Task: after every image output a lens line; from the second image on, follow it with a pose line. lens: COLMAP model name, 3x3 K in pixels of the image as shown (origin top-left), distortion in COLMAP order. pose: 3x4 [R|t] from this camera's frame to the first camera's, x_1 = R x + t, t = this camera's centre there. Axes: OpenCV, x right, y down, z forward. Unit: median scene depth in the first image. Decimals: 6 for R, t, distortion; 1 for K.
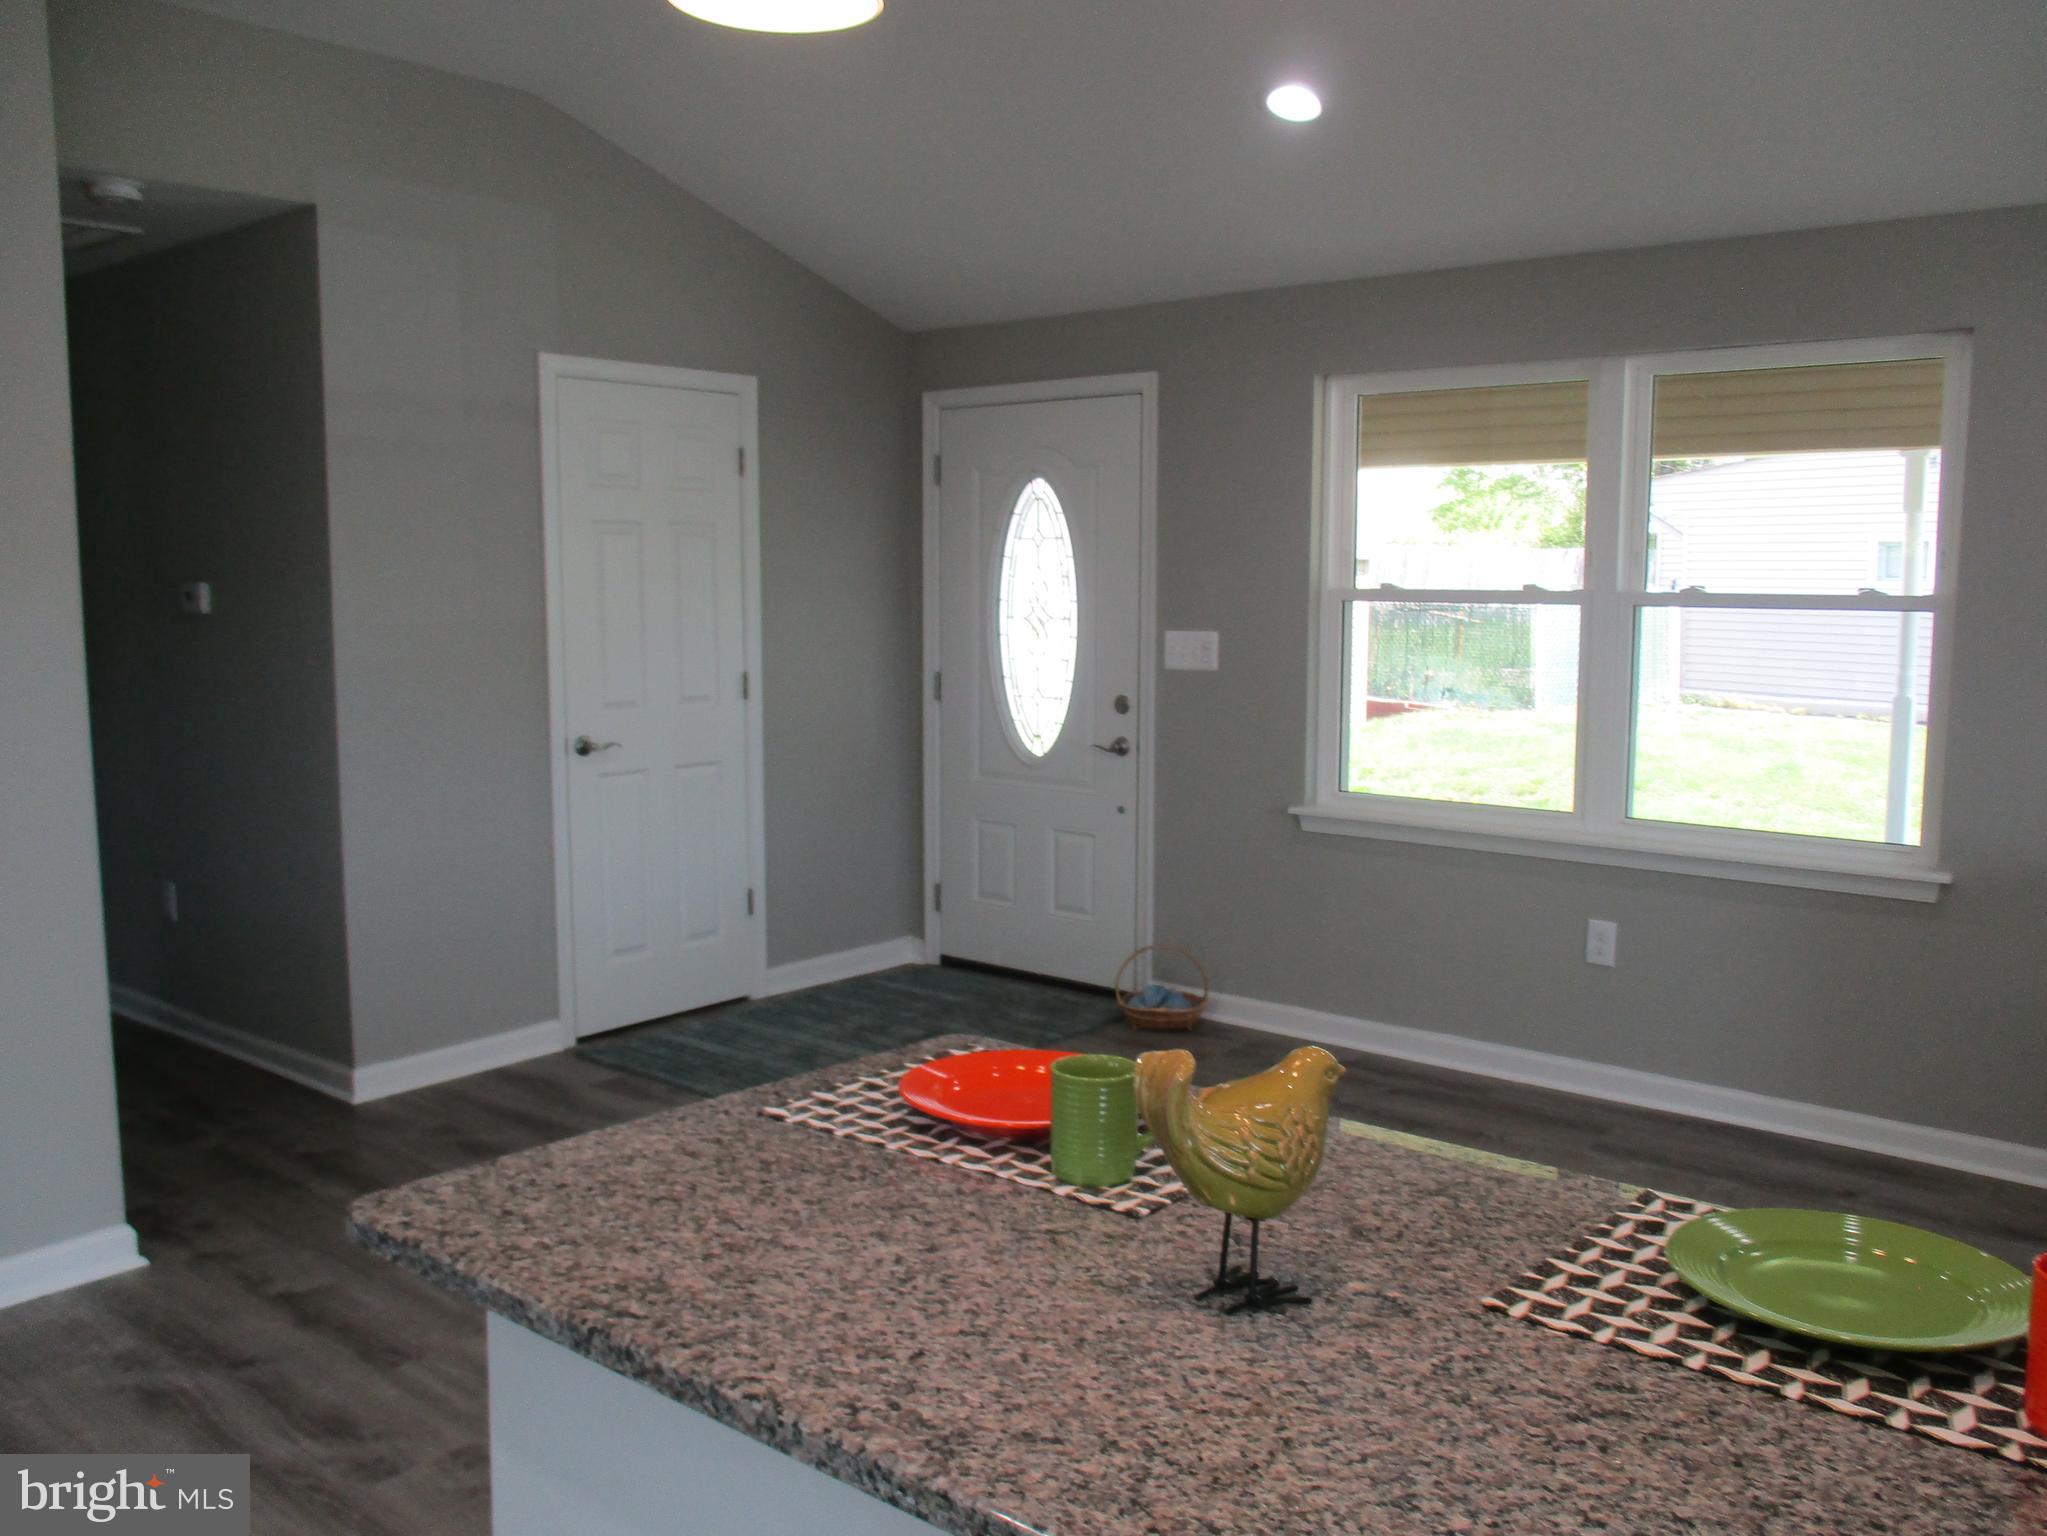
lens RADIAL K [[1726.1, 0, 1042.1], [0, 1726.1, 752.0], [0, 0, 1]] dist [-0.014087, 0.008965]
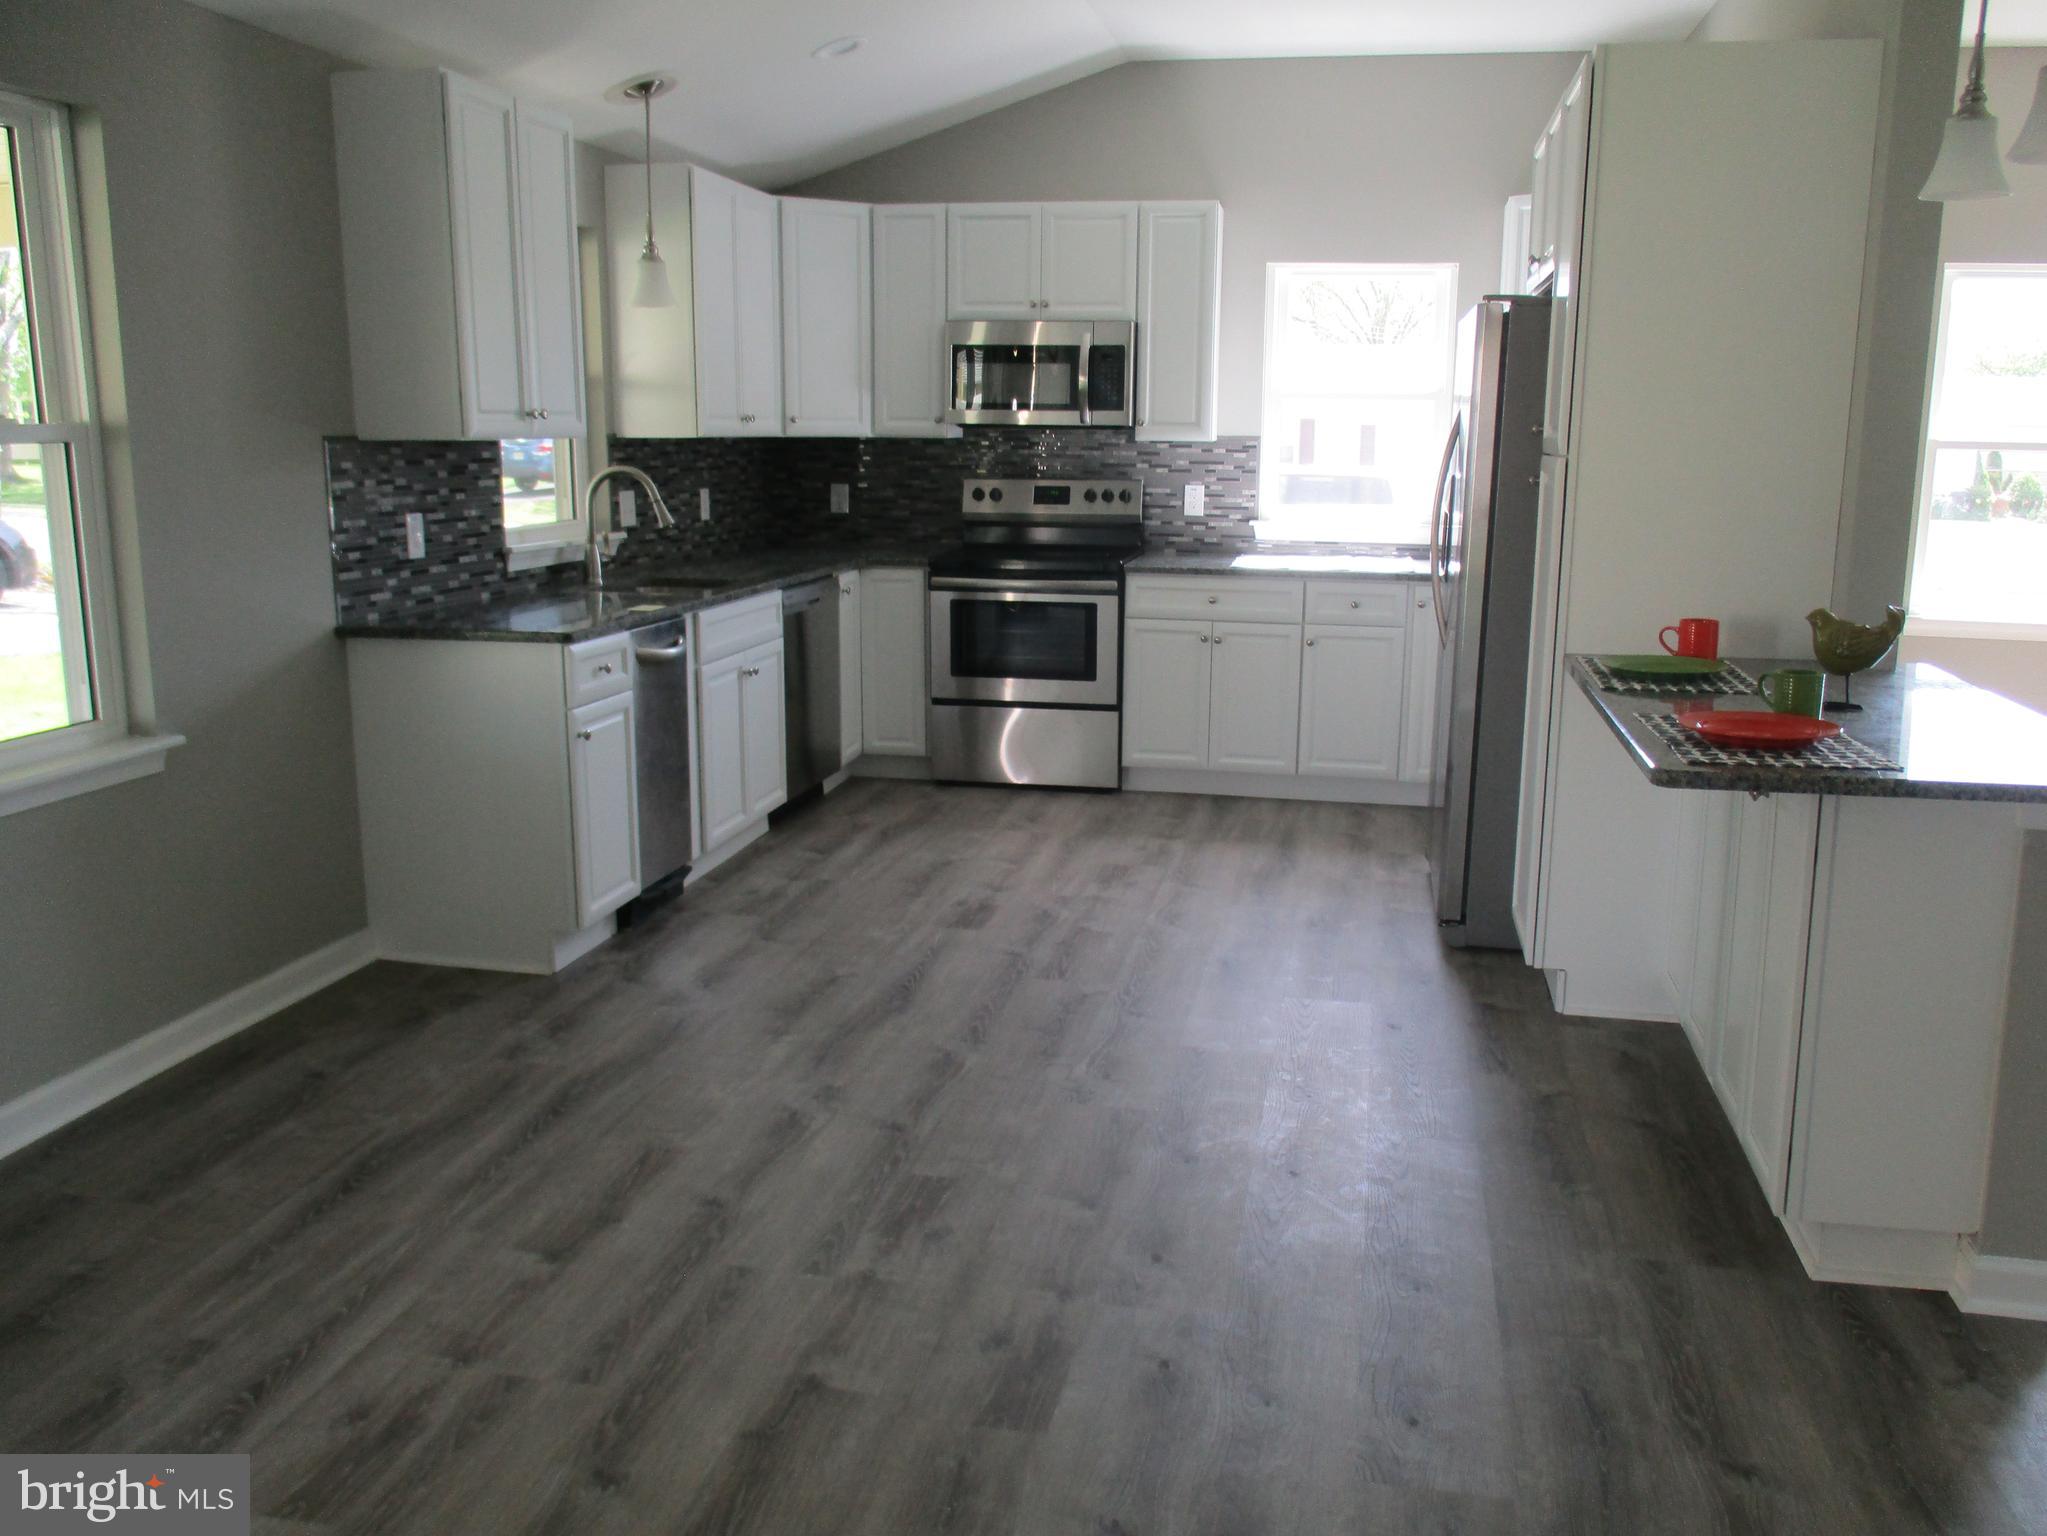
lens RADIAL K [[1726.1, 0, 1042.1], [0, 1726.1, 752.0], [0, 0, 1]] dist [-0.014087, 0.008965]
pose [[-0.464915, -0.177670, 0.867345, -0.422472], [0.090246, 0.965045, 0.246057, -0.090988], [-0.880744, 0.192671, -0.432630, 0.884601]]
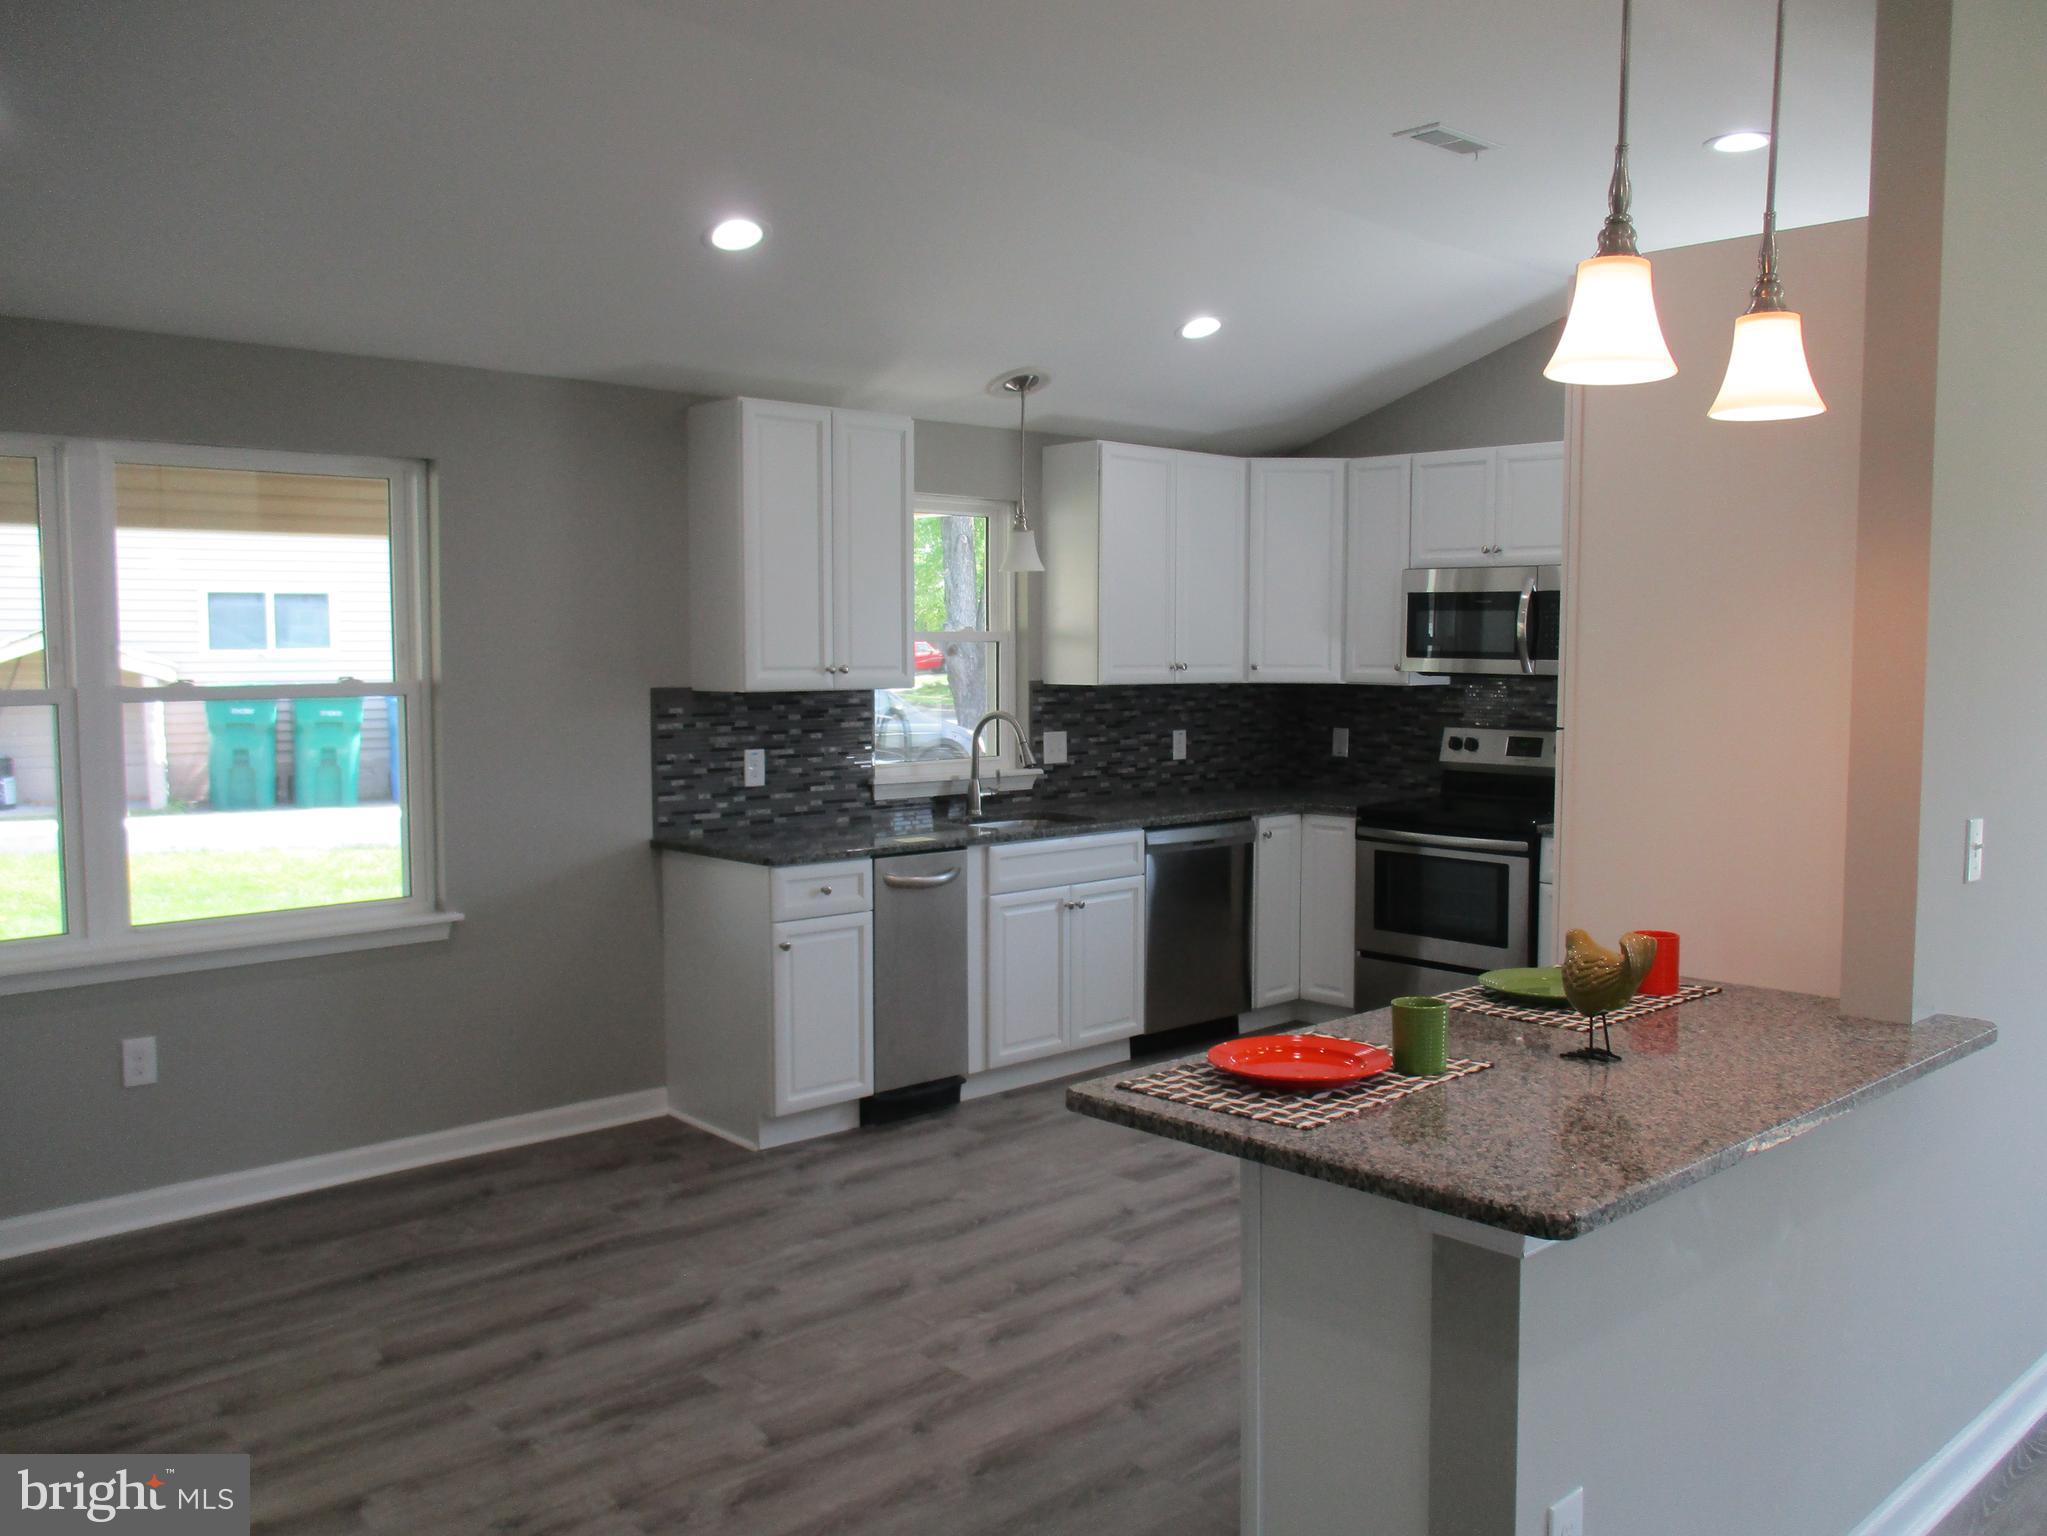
lens RADIAL K [[1726.1, 0, 1042.1], [0, 1726.1, 752.0], [0, 0, 1]] dist [-0.014087, 0.008965]
pose [[0.132905, -0.074269, 0.988342, -0.532899], [0.109395, 0.992195, 0.059847, -0.059922], [-0.985073, 0.100166, 0.139993, 0.374678]]
